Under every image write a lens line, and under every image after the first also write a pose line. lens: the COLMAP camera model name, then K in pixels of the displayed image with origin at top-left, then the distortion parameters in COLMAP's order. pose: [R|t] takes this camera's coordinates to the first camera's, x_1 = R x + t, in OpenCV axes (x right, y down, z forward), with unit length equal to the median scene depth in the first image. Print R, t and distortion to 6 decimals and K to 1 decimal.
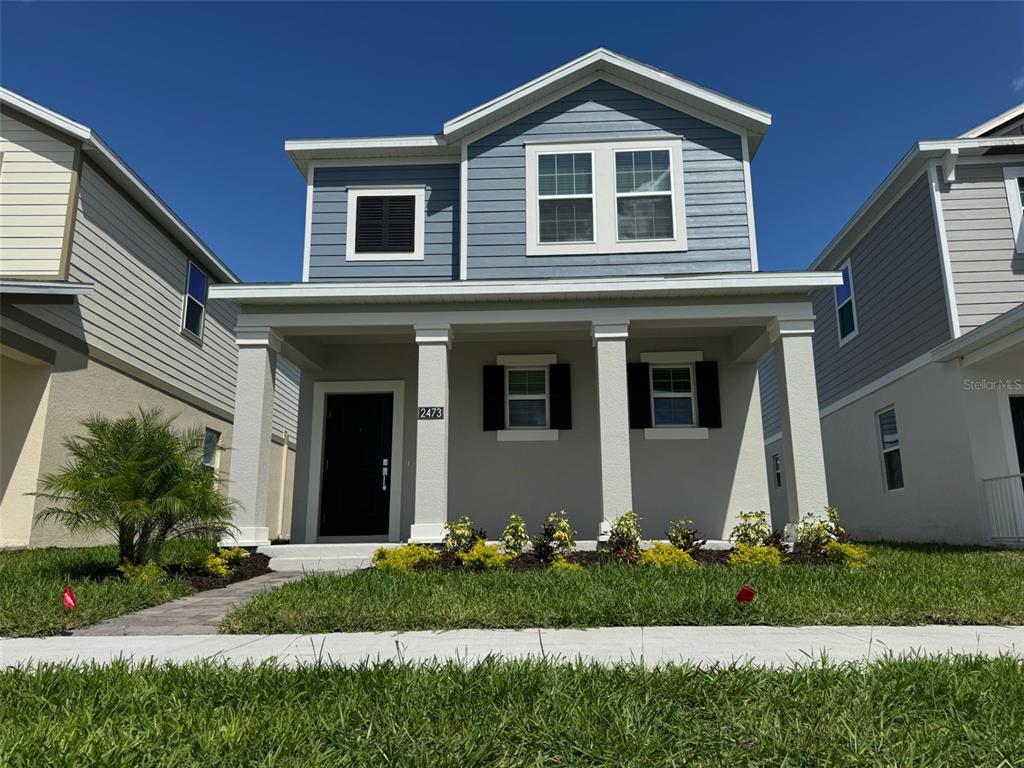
lens RADIAL K [[714.4, 0, 507.9], [0, 714.4, 393.1], [0, 0, 1]] dist [0.042174, -0.043578]
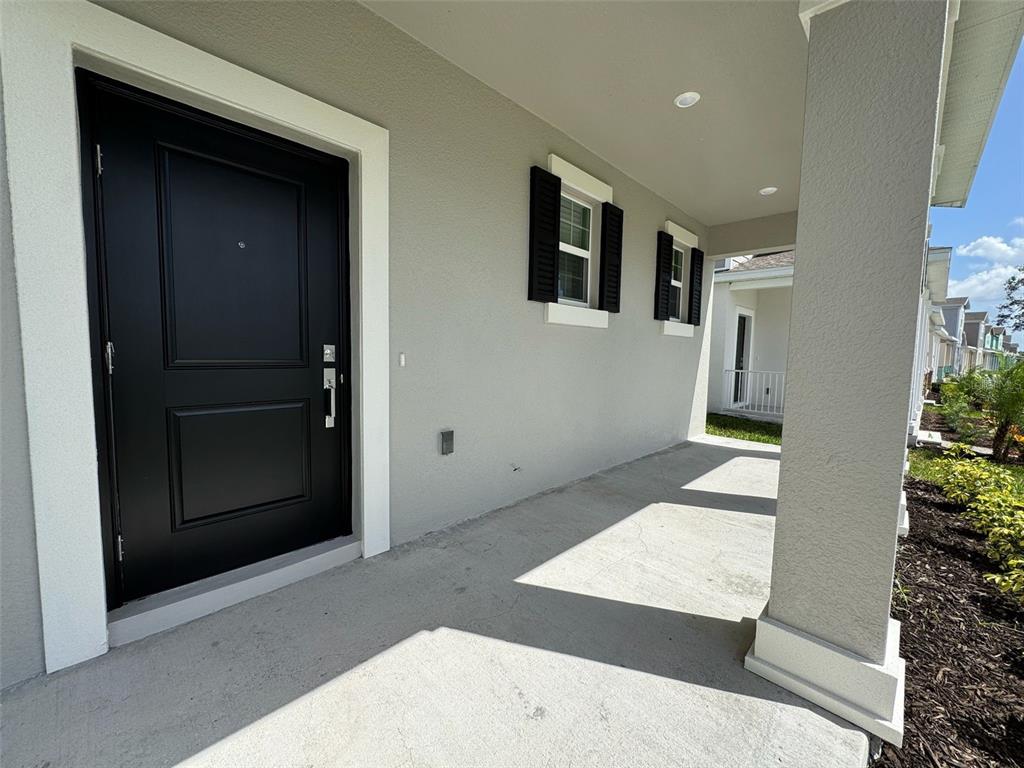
lens RADIAL K [[407.9, 0, 519.4], [0, 407.9, 383.0], [0, 0, 1]] dist [-0.002621, 0.000790]
pose [[0.670232, -0.037187, 0.741220, -0.261438], [-0.196647, 0.954147, 0.225683, 0.044818], [-0.715625, -0.297019, 0.632187, 0.793470]]
